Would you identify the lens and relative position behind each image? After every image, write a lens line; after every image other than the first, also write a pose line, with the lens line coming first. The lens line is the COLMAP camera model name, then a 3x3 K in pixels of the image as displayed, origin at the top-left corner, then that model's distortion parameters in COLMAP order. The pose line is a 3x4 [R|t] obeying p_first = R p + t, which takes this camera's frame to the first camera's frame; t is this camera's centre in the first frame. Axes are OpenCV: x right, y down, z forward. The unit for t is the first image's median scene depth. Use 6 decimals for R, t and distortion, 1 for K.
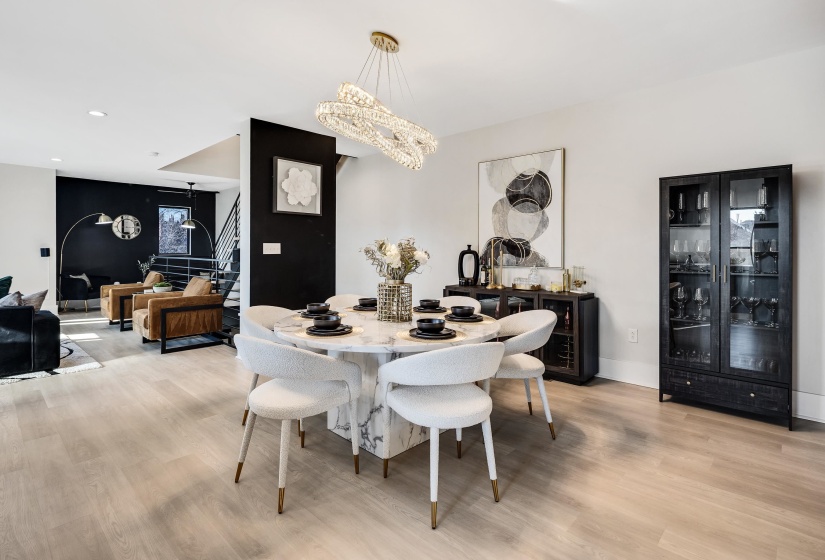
lens RADIAL K [[404.0, 0, 412.3], [0, 404.0, 257.0], [0, 0, 1]] dist [0.007085, -0.004945]
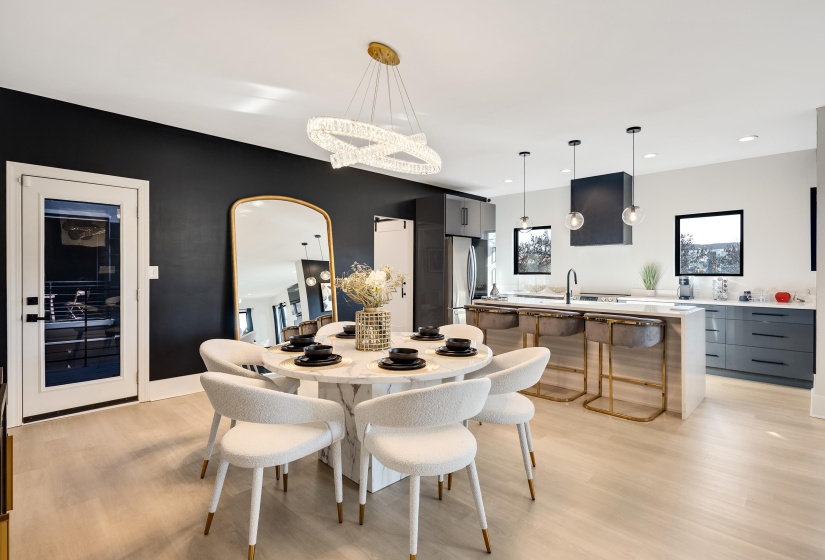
lens RADIAL K [[404.0, 0, 414.7], [0, 404.0, 274.5], [0, 0, 1]] dist [0.007085, -0.004945]
pose [[-0.999216, -0.004924, 0.039288, -0.115993], [-0.004138, 0.999790, 0.020057, -0.026876], [-0.039378, 0.019879, -0.999027, 1.255400]]
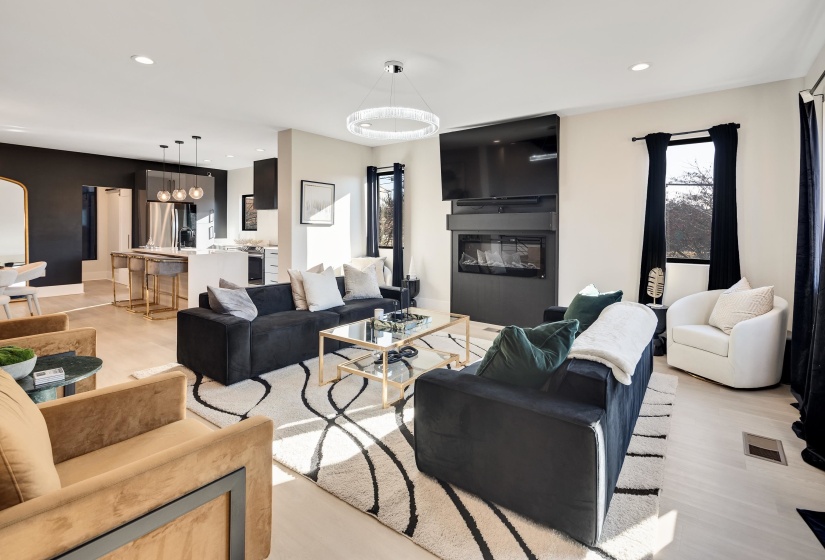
lens RADIAL K [[404.0, 0, 411.7], [0, 404.0, 226.6], [0, 0, 1]] dist [0.007085, -0.004945]
pose [[-0.996100, -0.008516, -0.087823, -1.216506], [-0.009351, 0.999915, 0.009106, -0.045228], [0.087738, 0.009892, -0.996094, 1.813355]]
